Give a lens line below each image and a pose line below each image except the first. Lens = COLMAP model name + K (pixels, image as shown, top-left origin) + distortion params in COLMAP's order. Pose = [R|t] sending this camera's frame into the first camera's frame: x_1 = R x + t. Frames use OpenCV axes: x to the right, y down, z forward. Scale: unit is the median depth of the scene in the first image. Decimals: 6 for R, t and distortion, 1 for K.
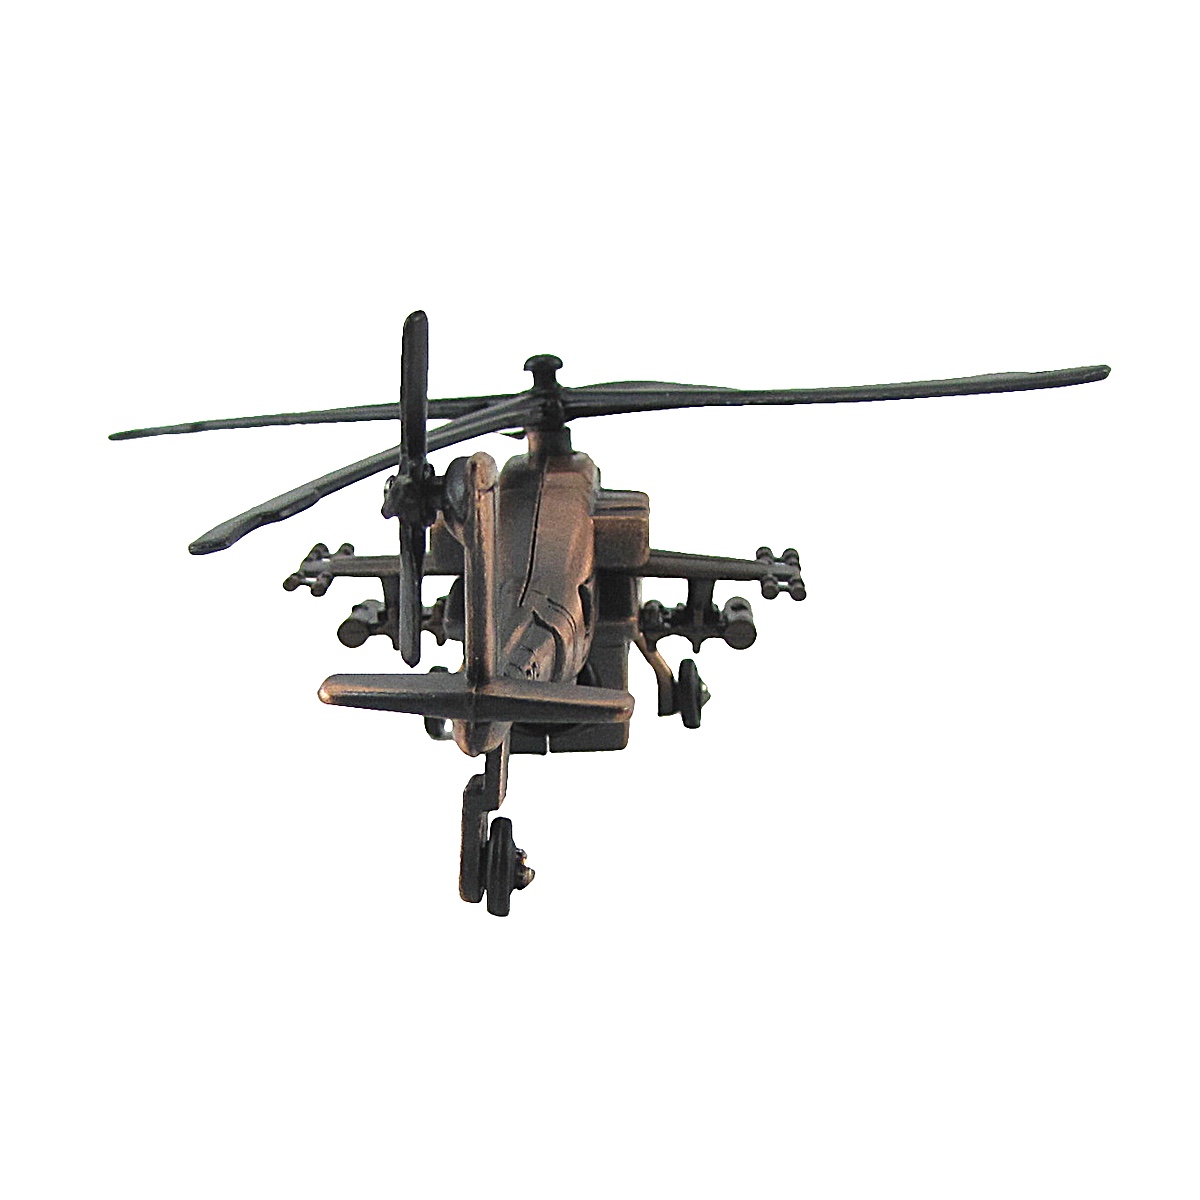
lens RADIAL K [[1031.0, 0, 600.0], [0, 1031.0, 600.0], [0, 0, 1]] dist [-0.004123, -0.005718]
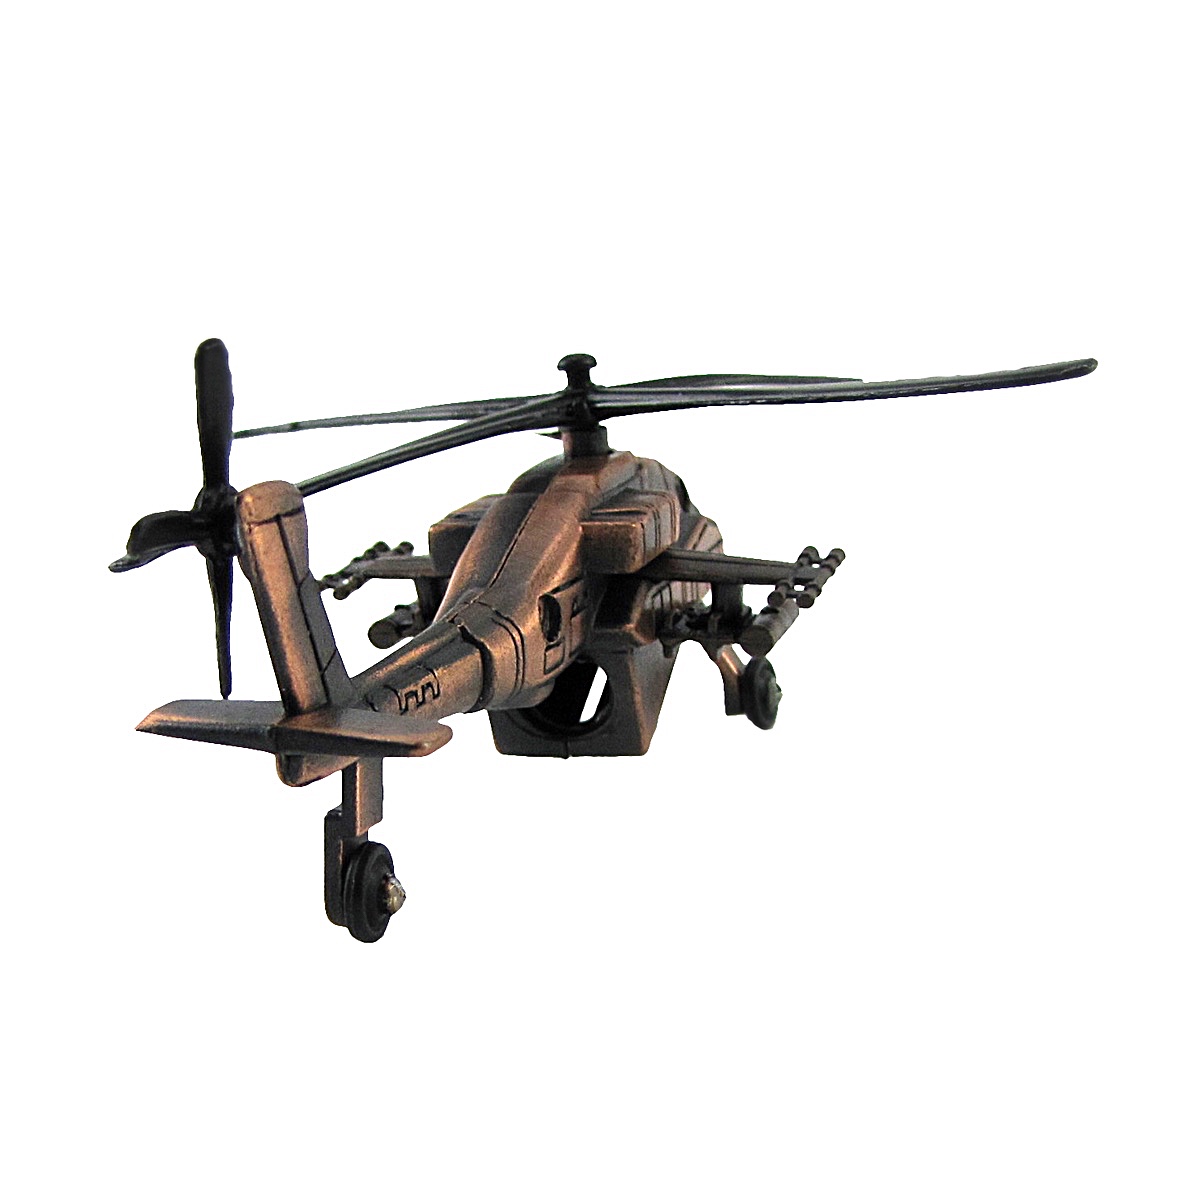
lens RADIAL K [[1031.0, 0, 600.0], [0, 1031.0, 600.0], [0, 0, 1]] dist [-0.004123, -0.005718]
pose [[0.992555, 0.003056, -0.121759, 0.104372], [-0.001824, 0.999946, 0.010222, -0.013716], [0.121784, -0.009924, 0.992507, 0.021140]]
